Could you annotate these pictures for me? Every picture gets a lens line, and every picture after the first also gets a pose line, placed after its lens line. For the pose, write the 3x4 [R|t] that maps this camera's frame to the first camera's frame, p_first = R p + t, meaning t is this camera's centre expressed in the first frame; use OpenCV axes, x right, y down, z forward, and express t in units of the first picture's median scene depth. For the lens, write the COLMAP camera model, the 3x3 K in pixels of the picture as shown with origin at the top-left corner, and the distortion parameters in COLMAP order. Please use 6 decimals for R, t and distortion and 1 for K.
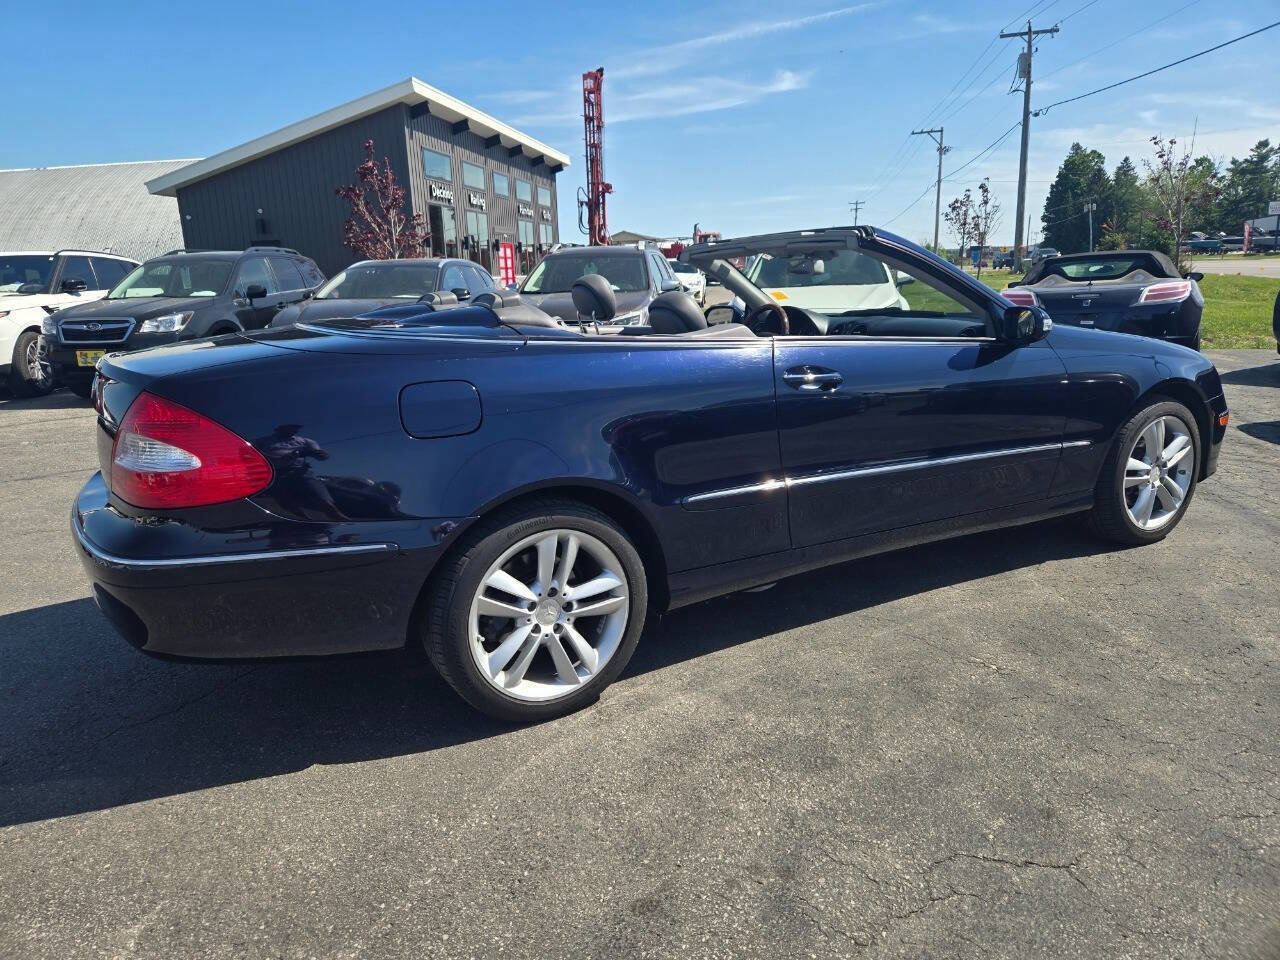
lens RADIAL K [[846.1, 0, 635.4], [0, 846.1, 470.8], [0, 0, 1]] dist [0.073362, -0.065924]
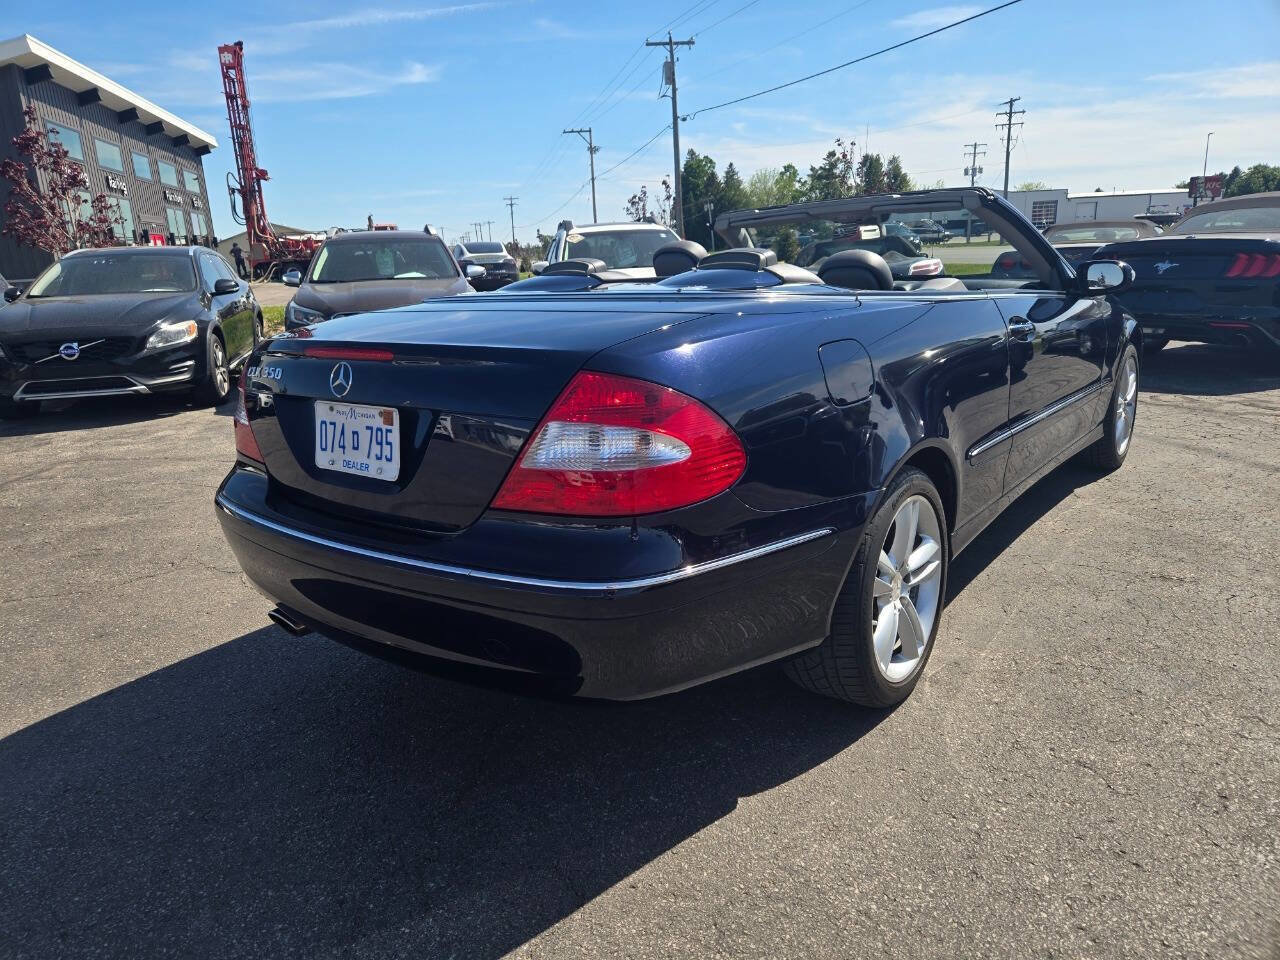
lens RADIAL K [[846.1, 0, 635.4], [0, 846.1, 470.8], [0, 0, 1]] dist [0.073362, -0.065924]
pose [[0.925767, -0.105350, 0.363120, -0.060521], [0.103385, 0.994330, 0.024901, -0.001088], [-0.363684, 0.014489, 0.931410, 0.020041]]
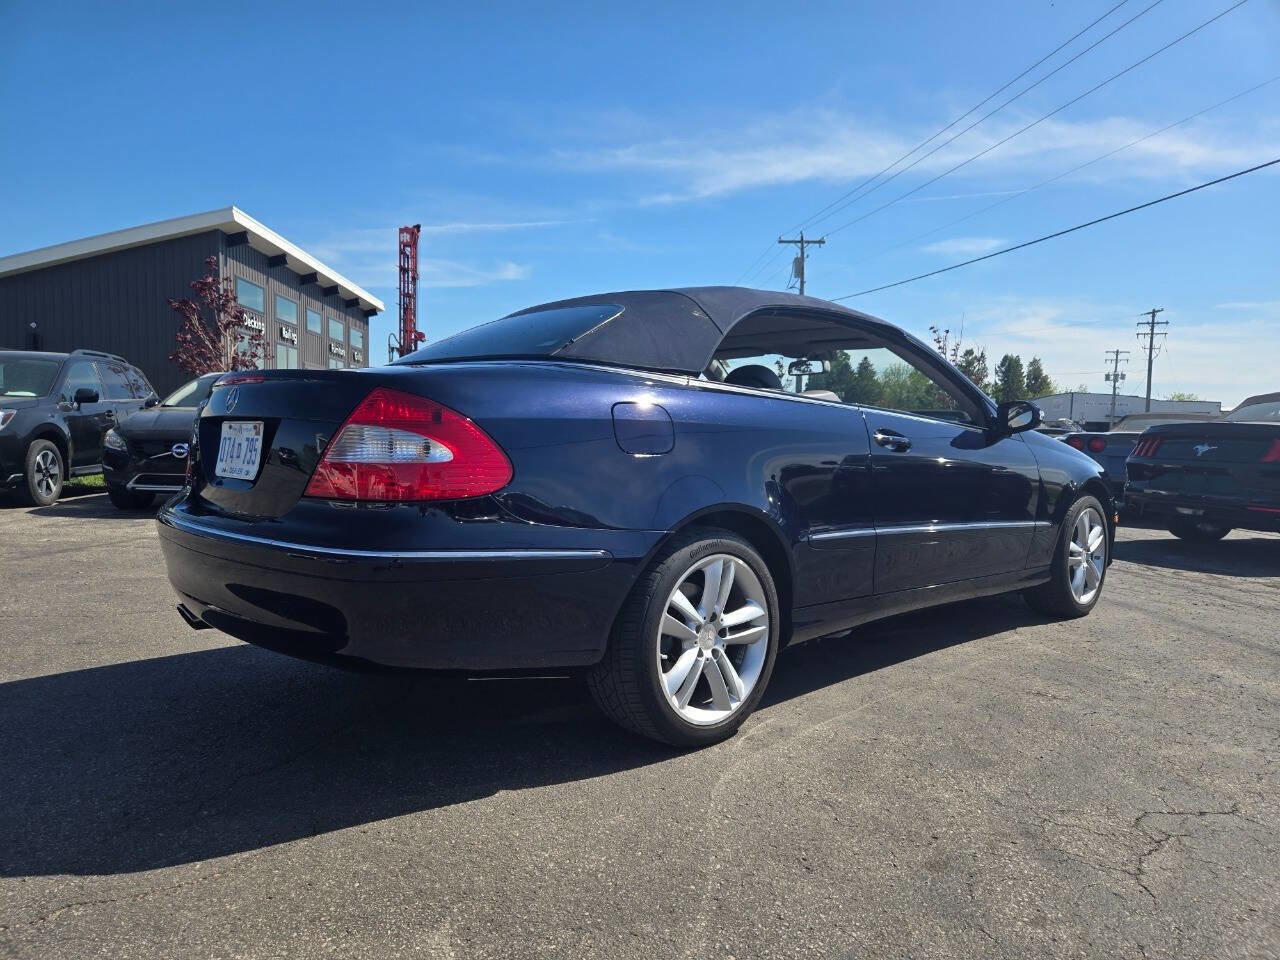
lens RADIAL K [[849.7, 0, 651.5], [0, 849.7, 487.0], [0, 0, 1]] dist [0.067993, -0.062846]
pose [[0.966168, 0.038453, 0.255032, -0.038288], [0.003605, 0.986714, -0.162429, 0.013471], [-0.257889, 0.157852, 0.953192, 0.000138]]
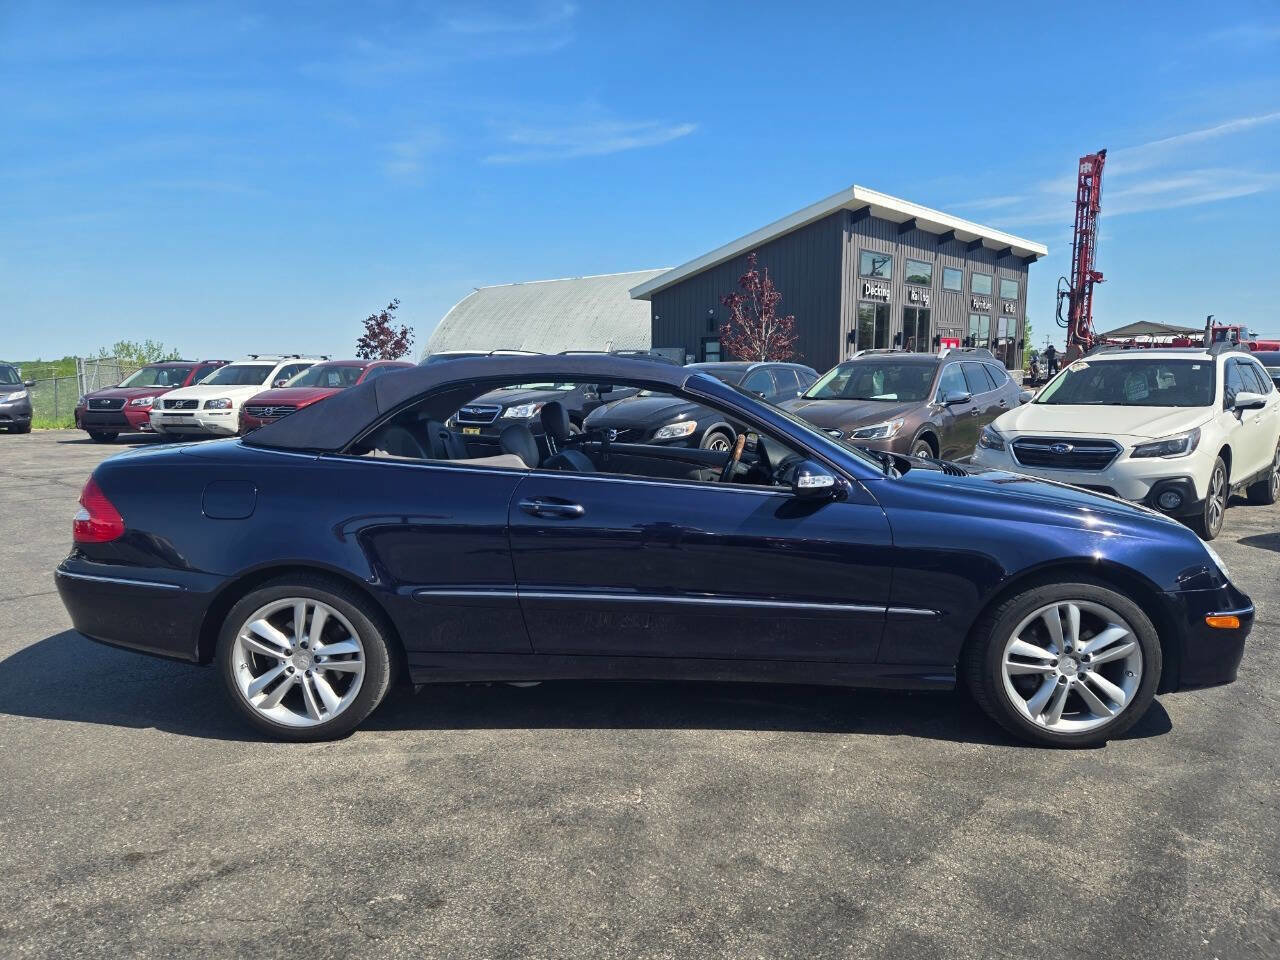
lens RADIAL K [[862.0, 0, 657.5], [0, 862.0, 485.0], [0, 0, 1]] dist [0.073520, -0.073844]
pose [[0.863275, 0.096072, -0.495506, 0.089348], [-0.139020, 0.989004, -0.050447, -0.009755], [0.485211, 0.112435, 0.867138, 0.004995]]
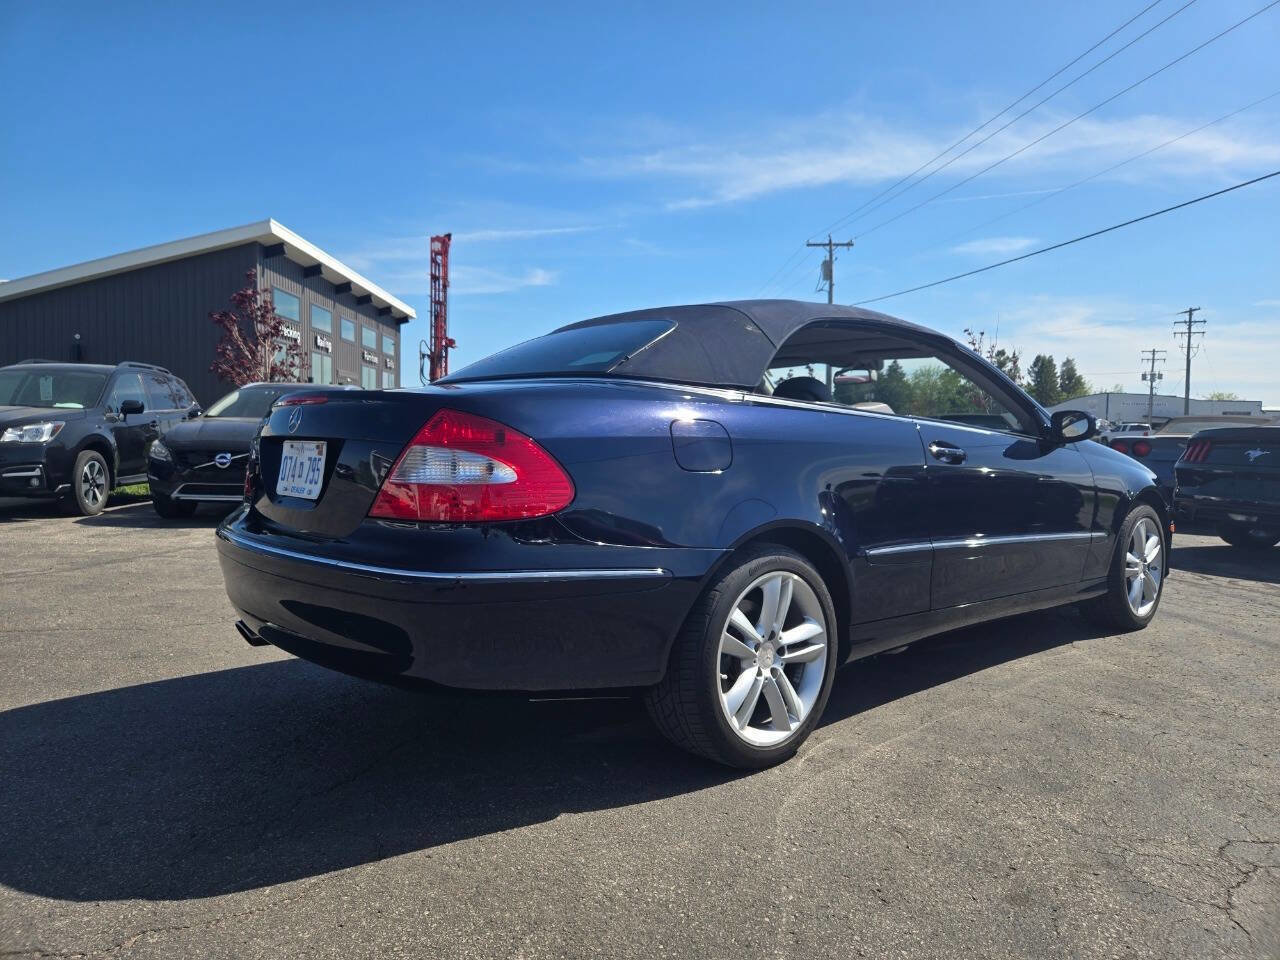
lens RADIAL K [[851.8, 0, 652.6], [0, 851.8, 471.5], [0, 0, 1]] dist [0.070197, -0.068731]
pose [[0.973837, 0.038977, 0.223880, -0.041176], [0.003049, 0.982851, -0.184374, 0.012071], [-0.227227, 0.180233, 0.957018, 0.000992]]
